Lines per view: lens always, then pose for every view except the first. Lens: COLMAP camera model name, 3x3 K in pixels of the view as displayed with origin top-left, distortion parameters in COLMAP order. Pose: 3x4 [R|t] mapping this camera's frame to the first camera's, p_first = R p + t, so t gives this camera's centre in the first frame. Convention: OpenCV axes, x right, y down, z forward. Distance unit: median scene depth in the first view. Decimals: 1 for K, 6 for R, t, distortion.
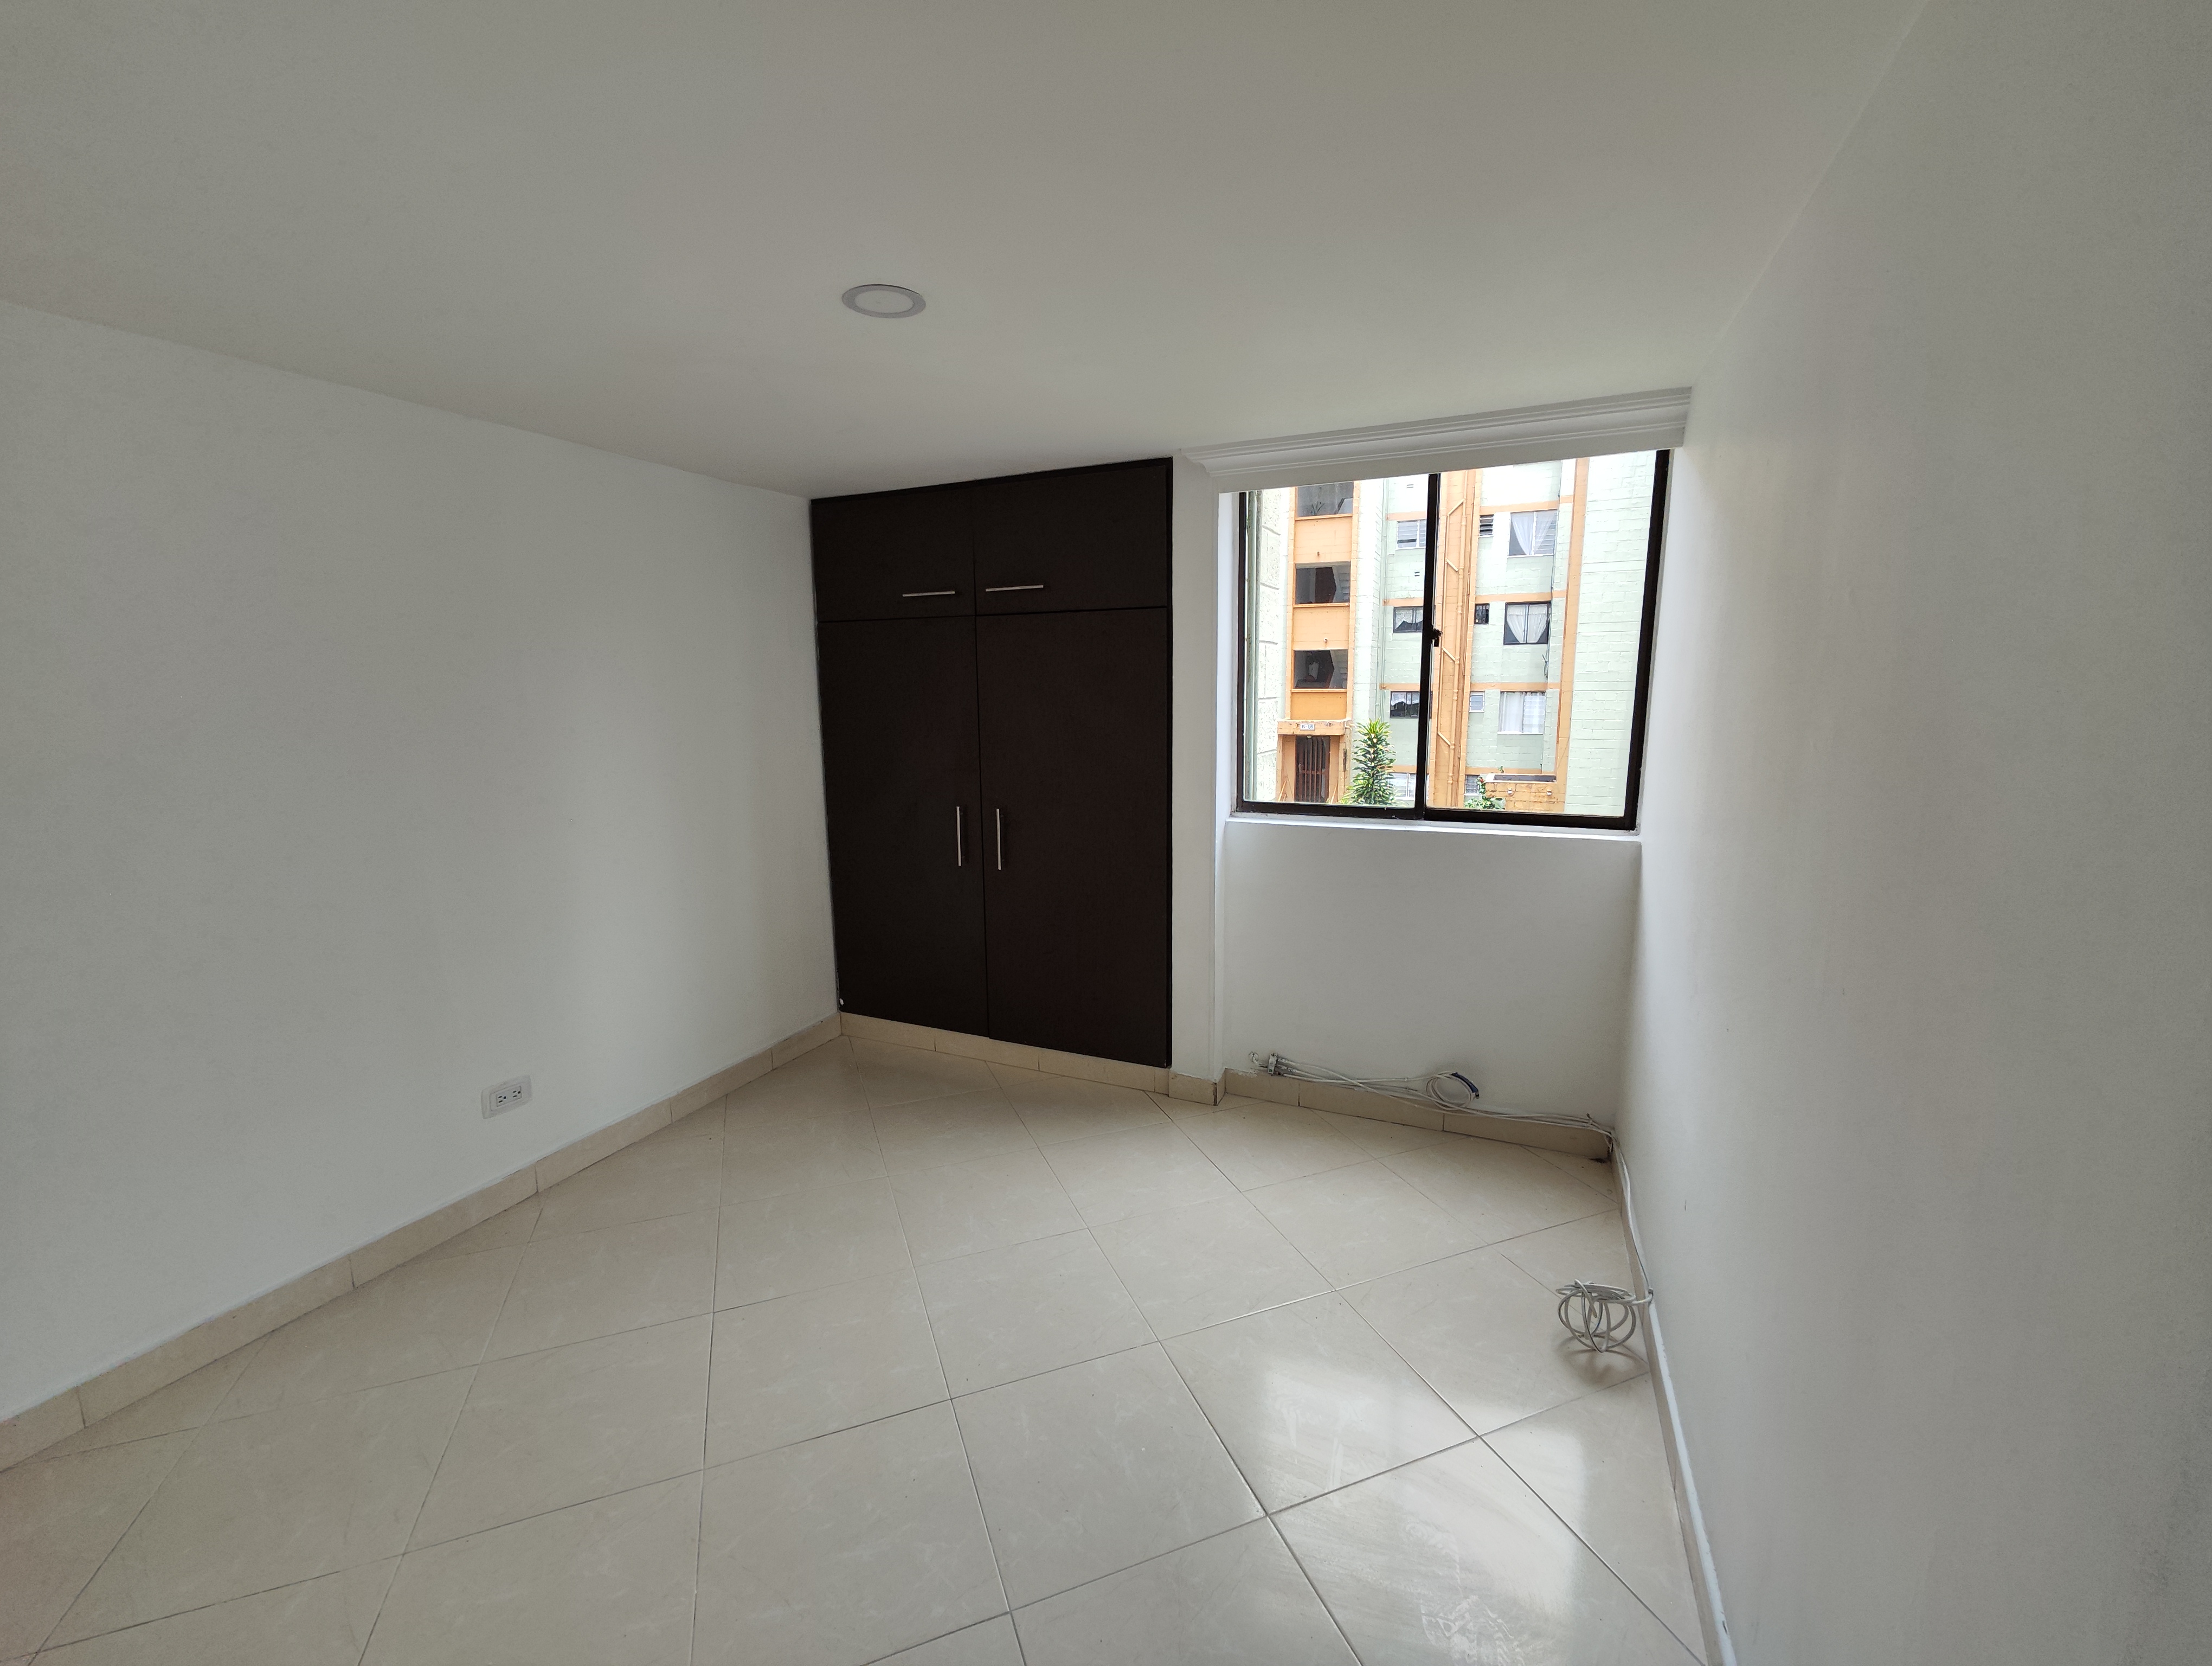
lens RADIAL K [[903.8, 0, 1103.2], [0, 903.8, 824.6], [0, 0, 1]] dist [0.001880, 0.000263]
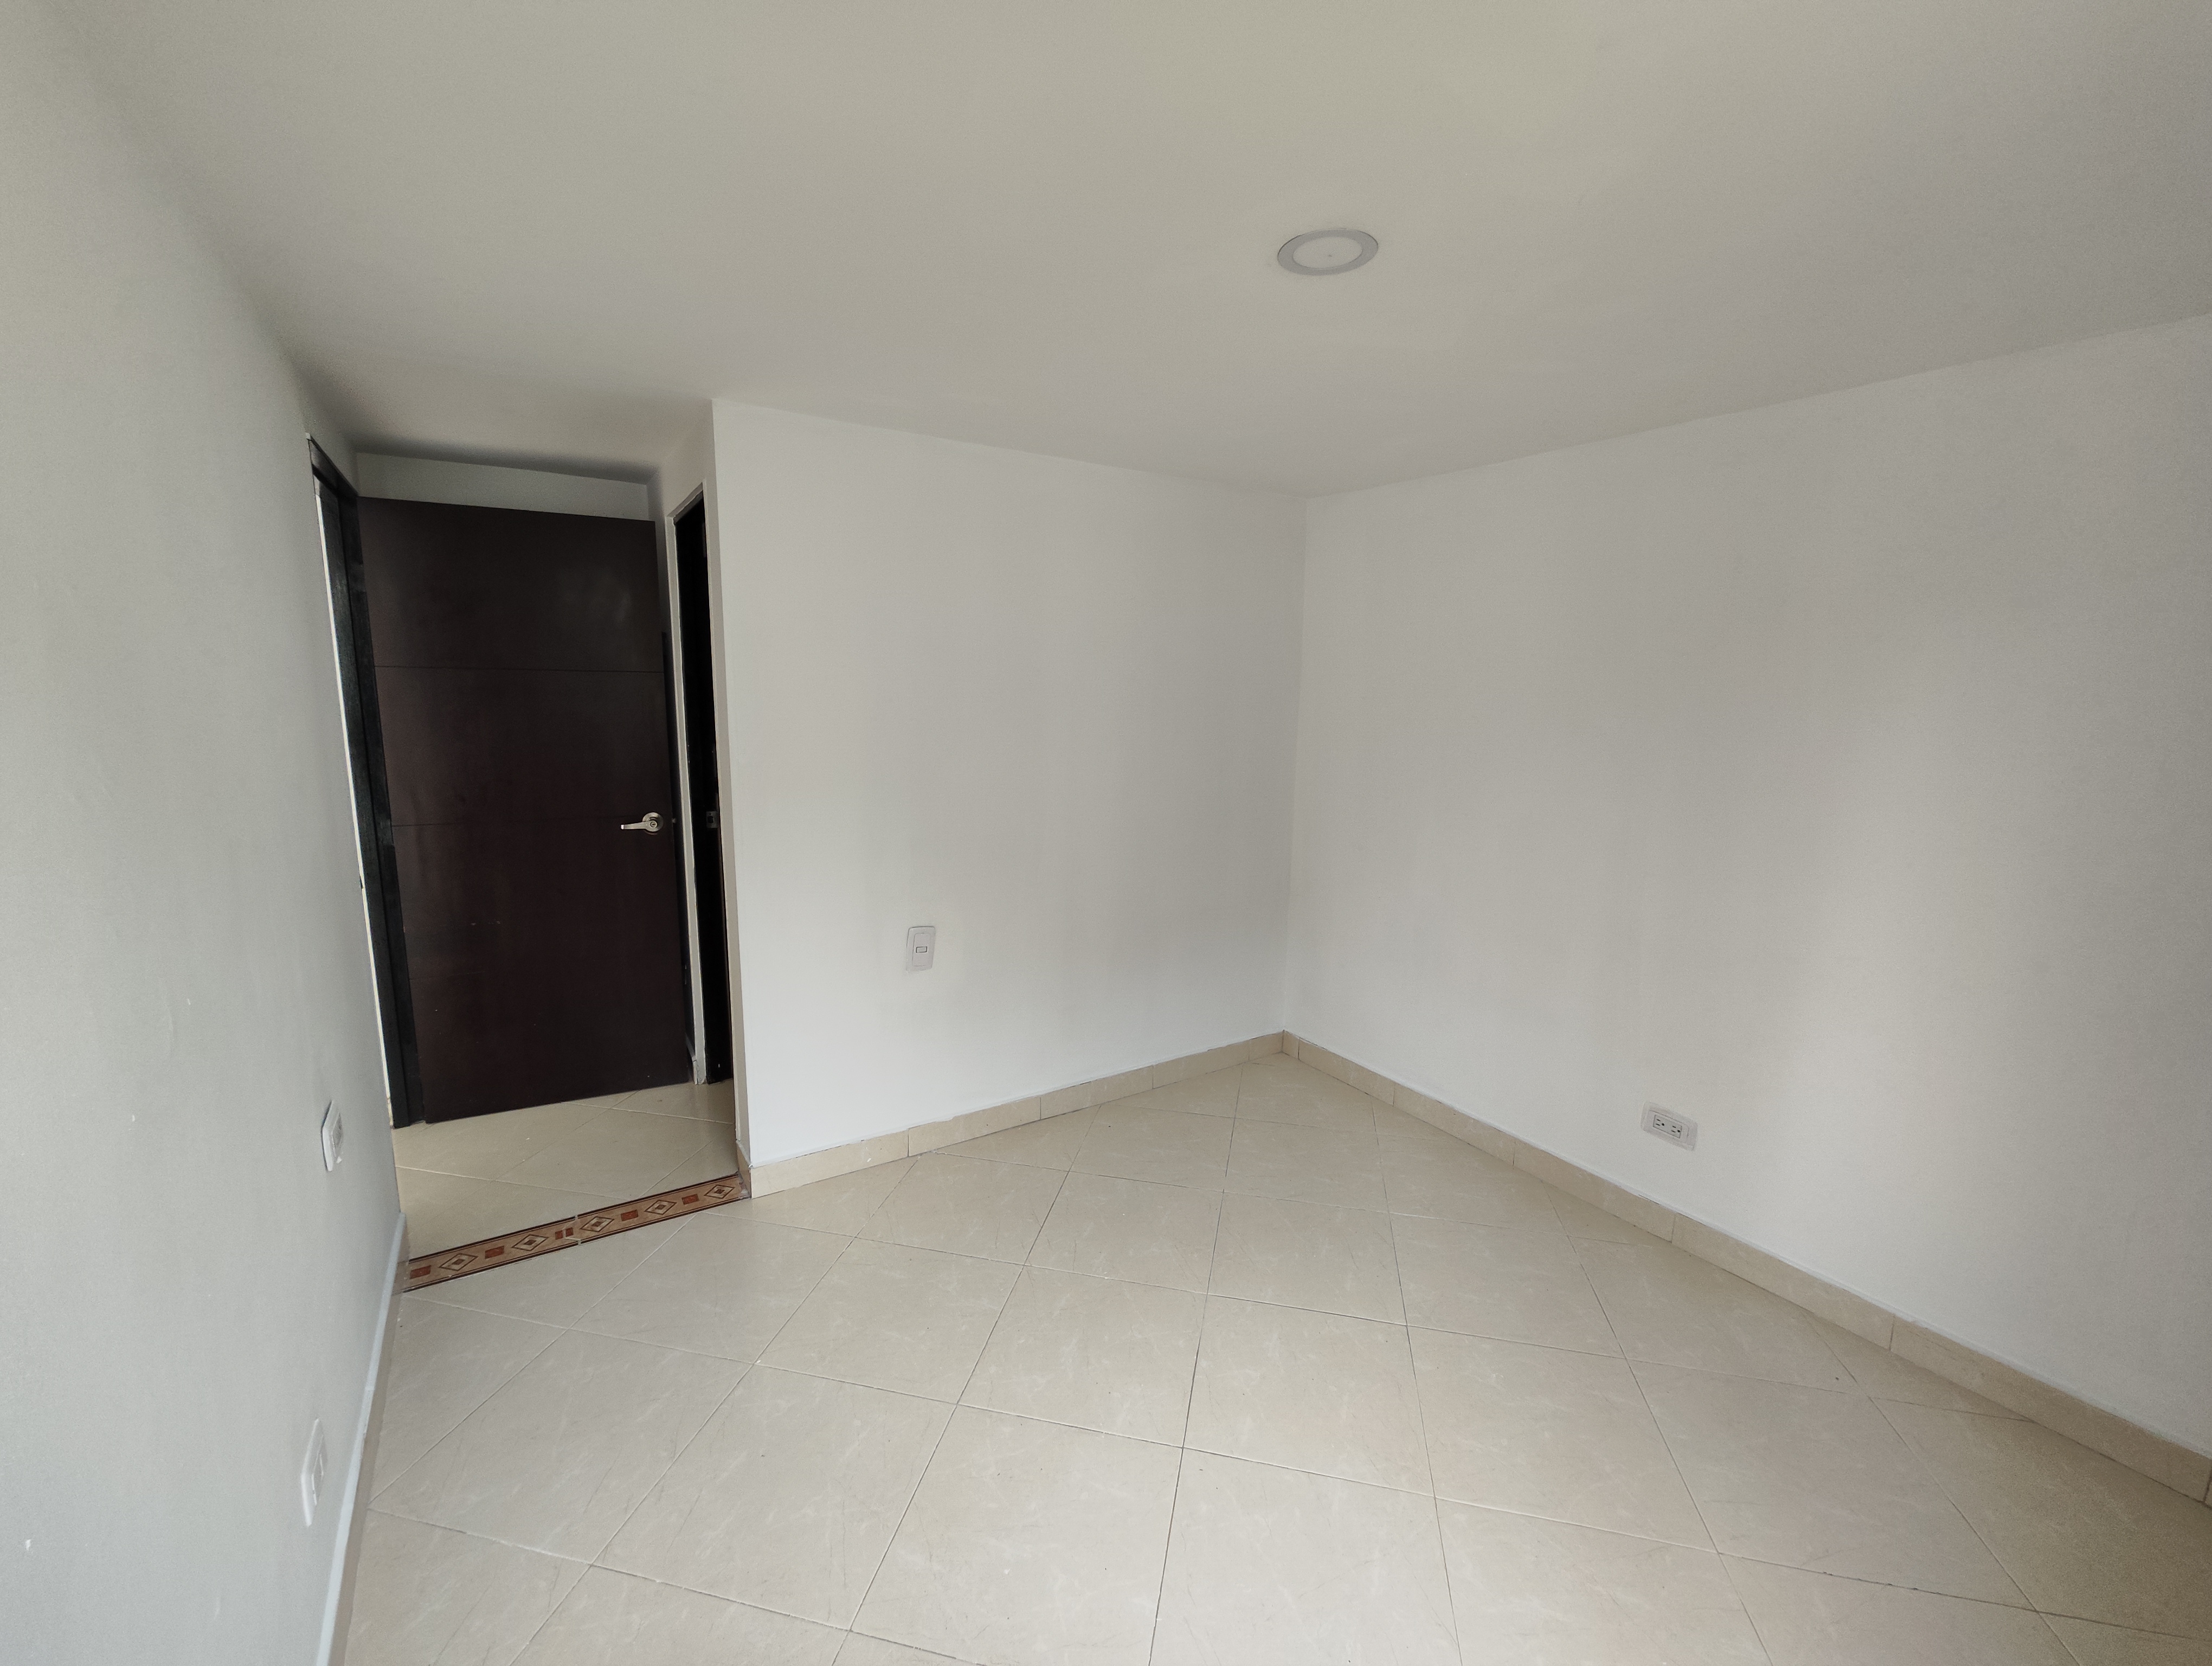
lens RADIAL K [[903.8, 0, 1103.2], [0, 903.8, 824.6], [0, 0, 1]] dist [0.001880, 0.000263]
pose [[-0.536350, 0.132208, -0.833576, 0.424407], [-0.142292, 0.959353, 0.243712, -0.156579], [0.831914, 0.249326, -0.495737, 0.898830]]
